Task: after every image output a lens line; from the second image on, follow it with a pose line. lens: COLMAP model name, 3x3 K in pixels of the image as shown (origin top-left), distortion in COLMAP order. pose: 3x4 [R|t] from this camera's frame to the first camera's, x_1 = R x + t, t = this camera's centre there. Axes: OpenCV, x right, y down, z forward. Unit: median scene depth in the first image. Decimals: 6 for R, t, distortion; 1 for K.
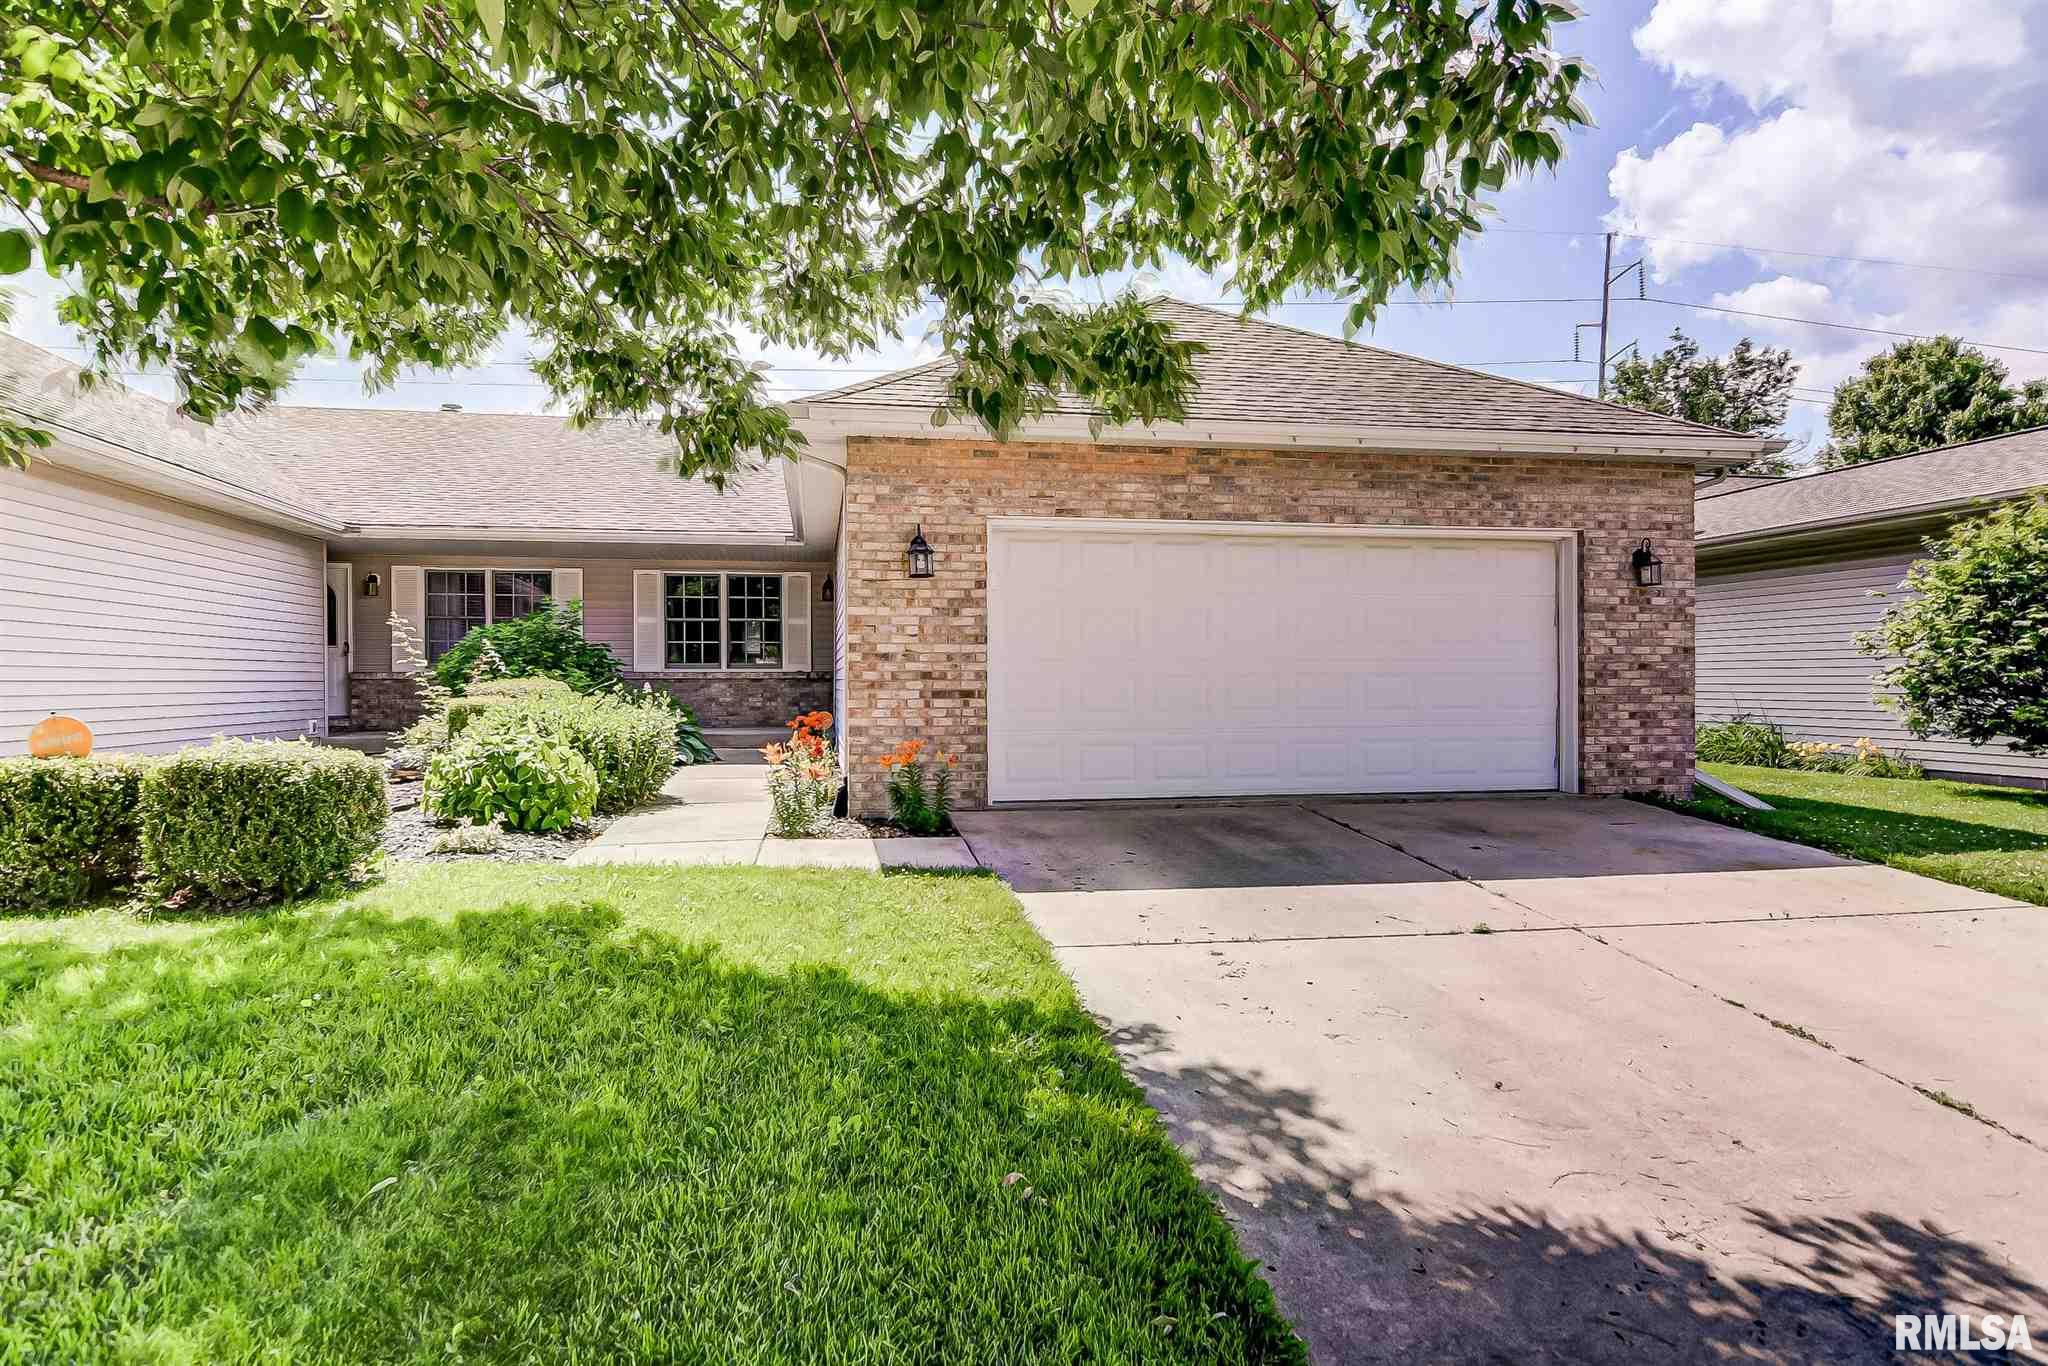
lens RADIAL K [[1098.8, 0, 1065.7], [0, 1098.8, 680.5], [0, 0, 1]] dist [0.010819, -0.010709]
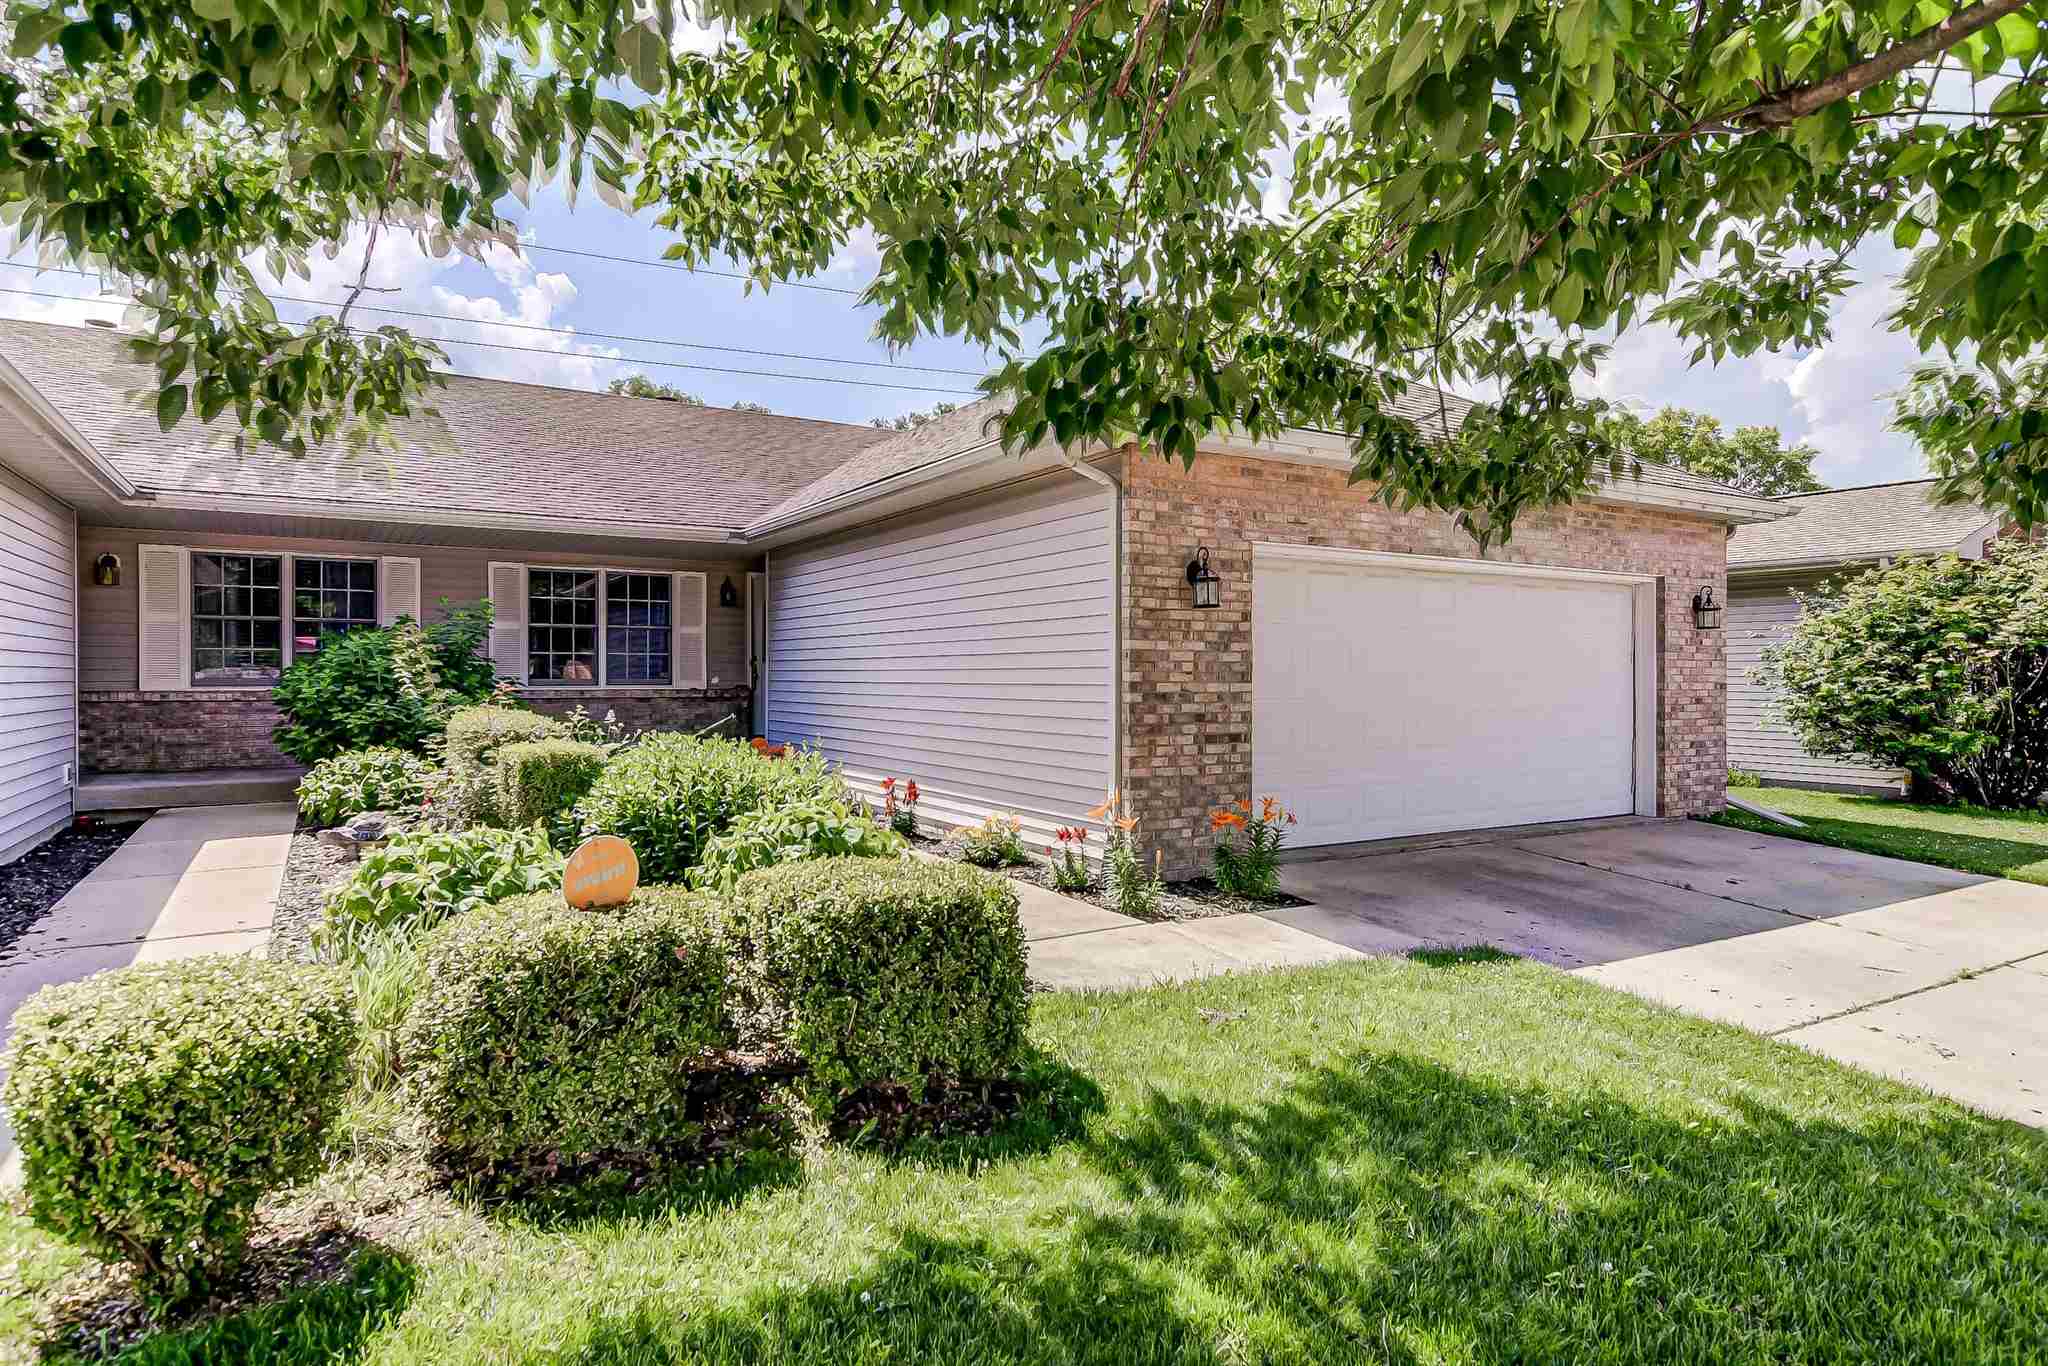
lens RADIAL K [[1098.8, 0, 1023.4], [0, 1098.8, 684.3], [0, 0, 1]] dist [0.010819, -0.010709]
pose [[0.938218, 0.003940, 0.346023, -0.508637], [-0.006722, 0.999954, 0.006839, -0.033039], [-0.345981, -0.008742, 0.938201, 0.192431]]
